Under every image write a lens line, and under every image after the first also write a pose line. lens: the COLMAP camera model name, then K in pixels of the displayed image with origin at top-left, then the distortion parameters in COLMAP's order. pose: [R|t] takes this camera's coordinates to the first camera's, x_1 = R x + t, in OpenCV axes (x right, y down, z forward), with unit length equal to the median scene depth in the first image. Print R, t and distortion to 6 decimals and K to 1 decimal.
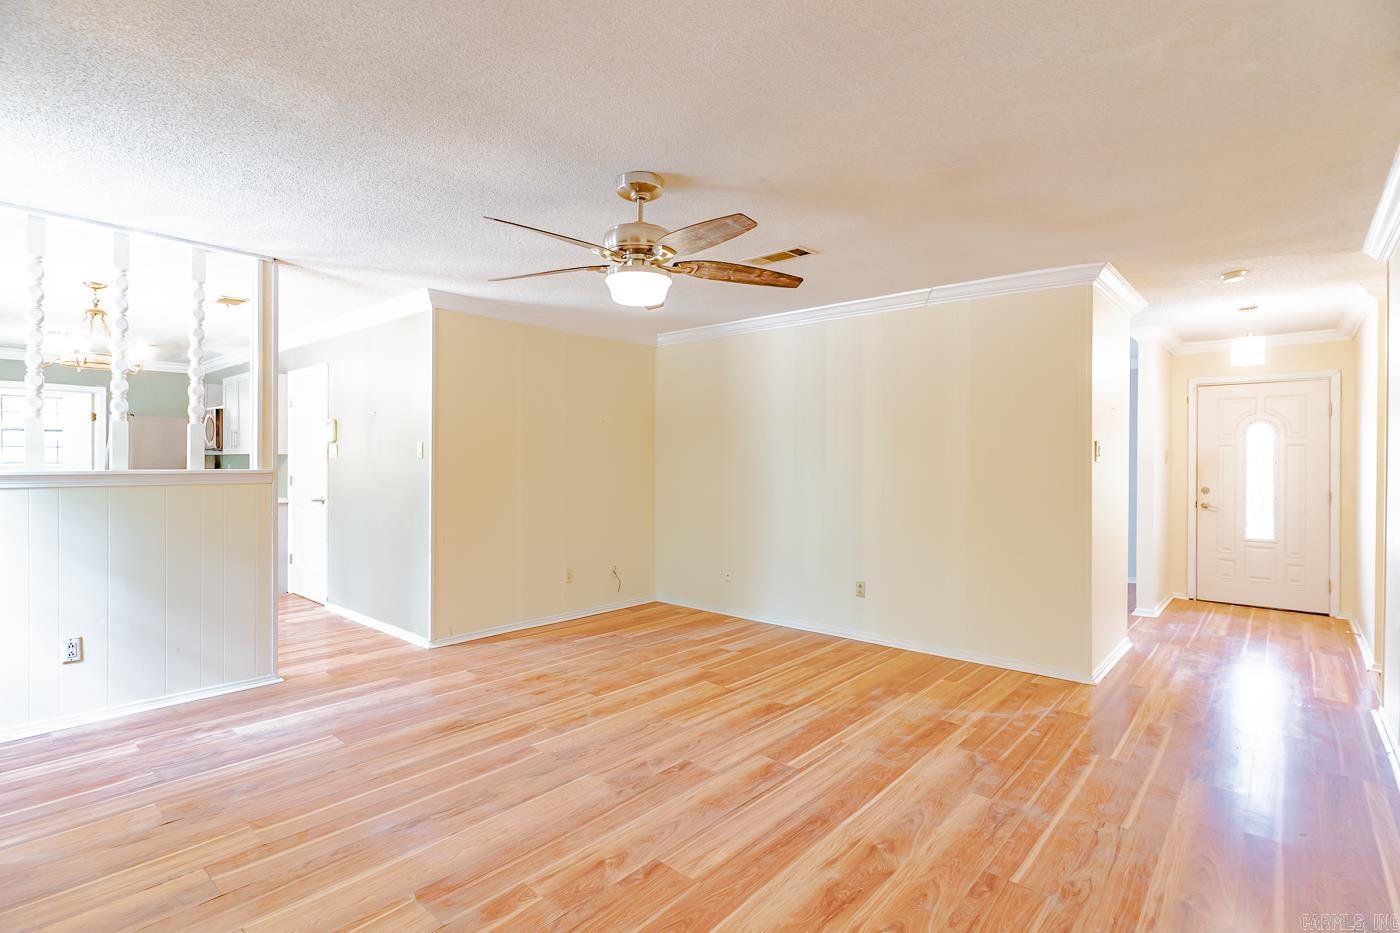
lens RADIAL K [[667.5, 0, 696.7], [0, 667.5, 464.6], [0, 0, 1]] dist [0.000854, 0.000190]
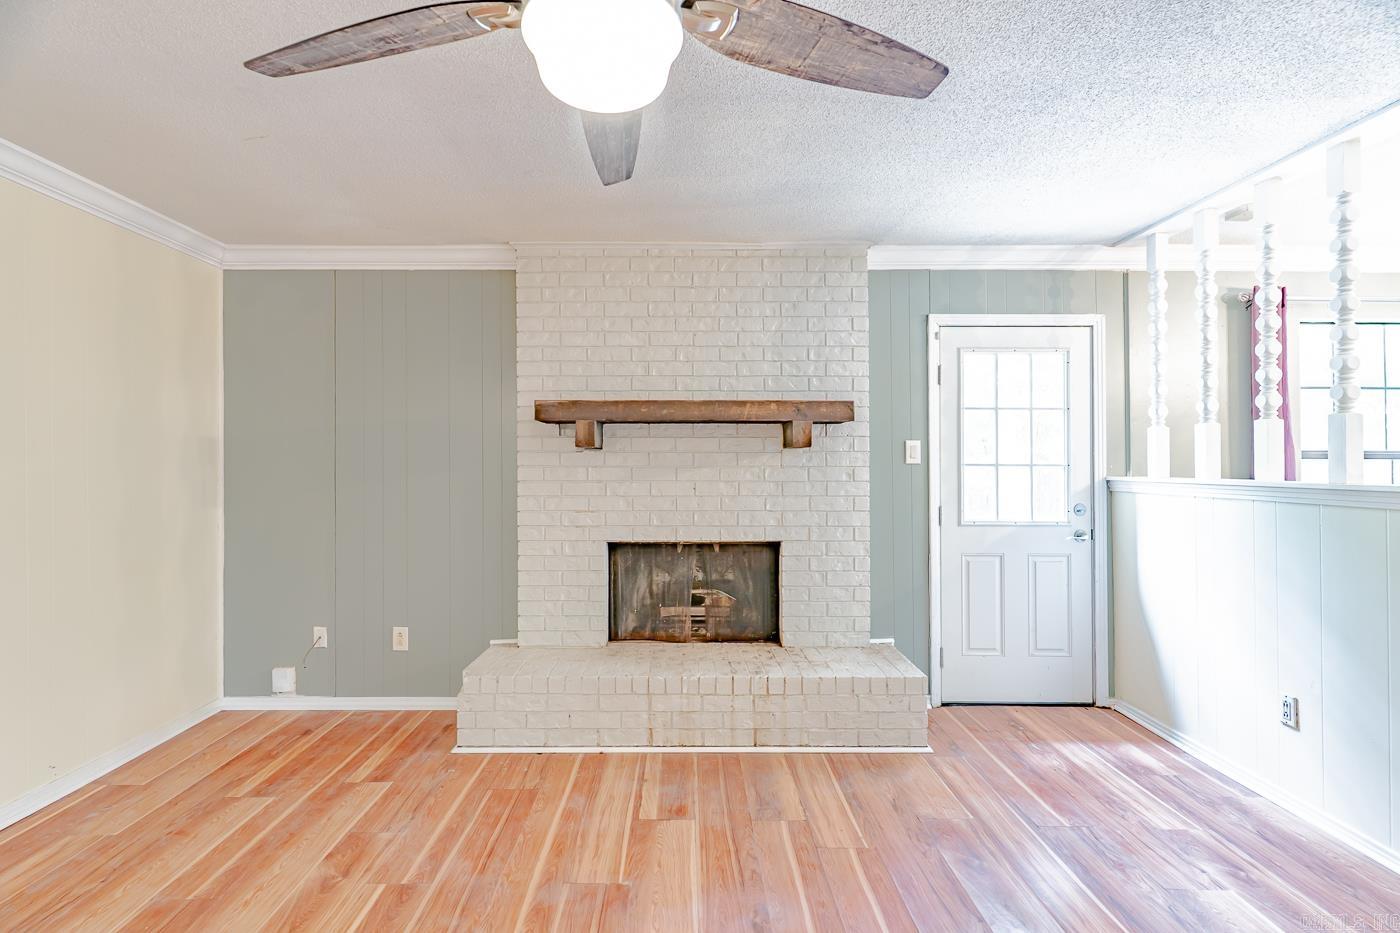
lens RADIAL K [[669.3, 0, 680.5], [0, 669.3, 459.2], [0, 0, 1]] dist [0.000391, 0.000116]
pose [[-0.751636, -0.008969, -0.659517, 0.134225], [-0.008600, 0.999956, -0.003798, -0.009360], [0.659522, 0.002817, -0.751680, 1.201471]]
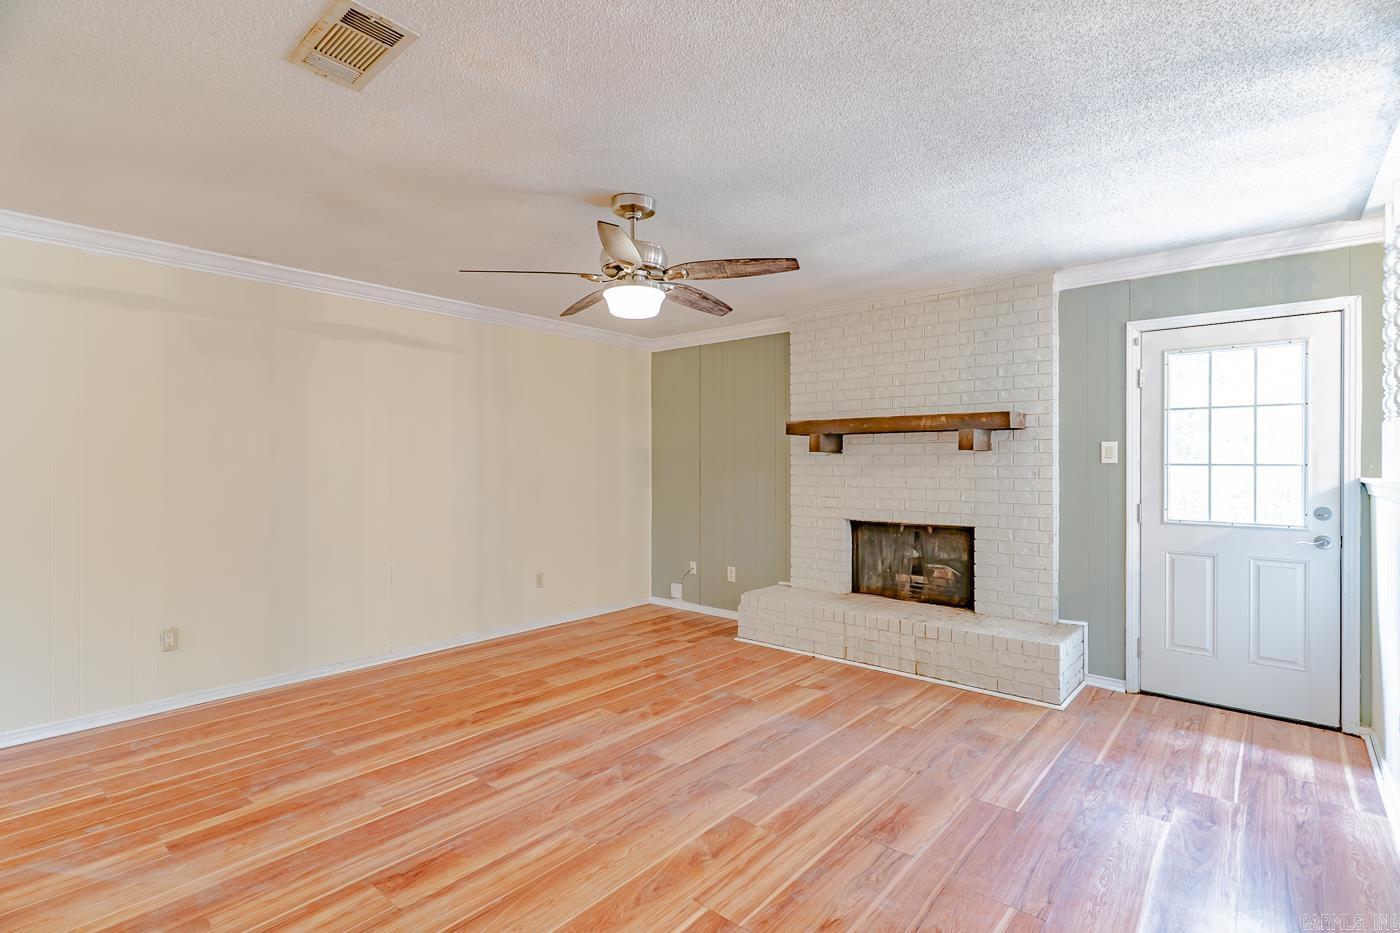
lens RADIAL K [[667.5, 0, 696.7], [0, 667.5, 464.6], [0, 0, 1]] dist [0.000854, 0.000190]
pose [[-0.999925, -0.005812, -0.010805, -0.158608], [-0.005890, 0.999957, 0.007221, -0.011723], [0.010763, 0.007284, -0.999916, 1.852240]]
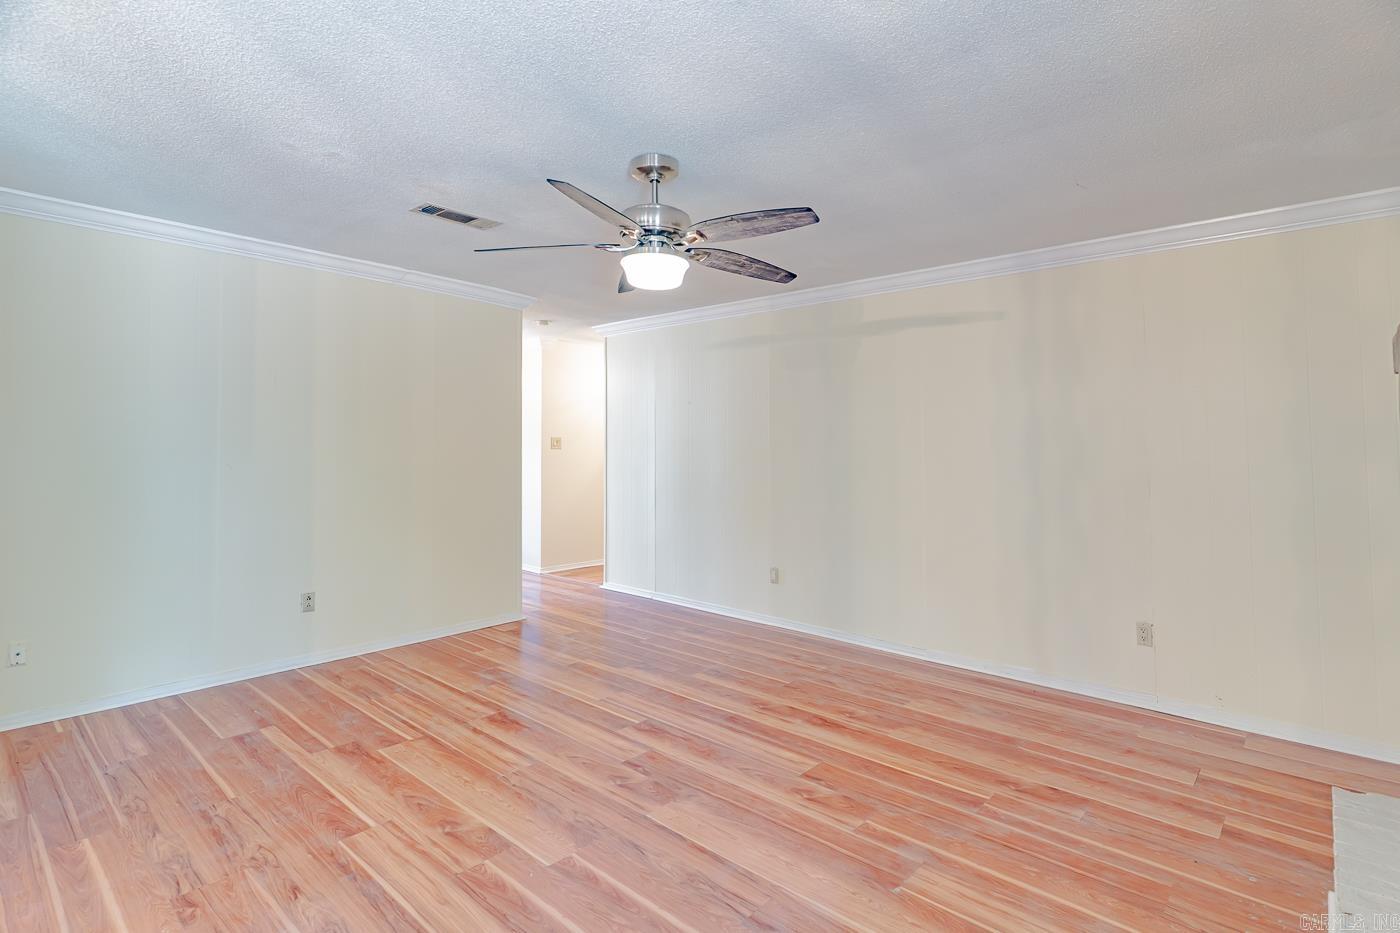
lens RADIAL K [[695.3, 0, 700.0], [0, 695.3, 466.5], [0, 0, 1]] dist [0.000295, 0.000612]
pose [[0.009870, -0.031438, 0.999457, -0.942533], [-0.005320, 0.999490, 0.031492, -0.009568], [-0.999937, -0.005628, 0.009698, 0.839691]]
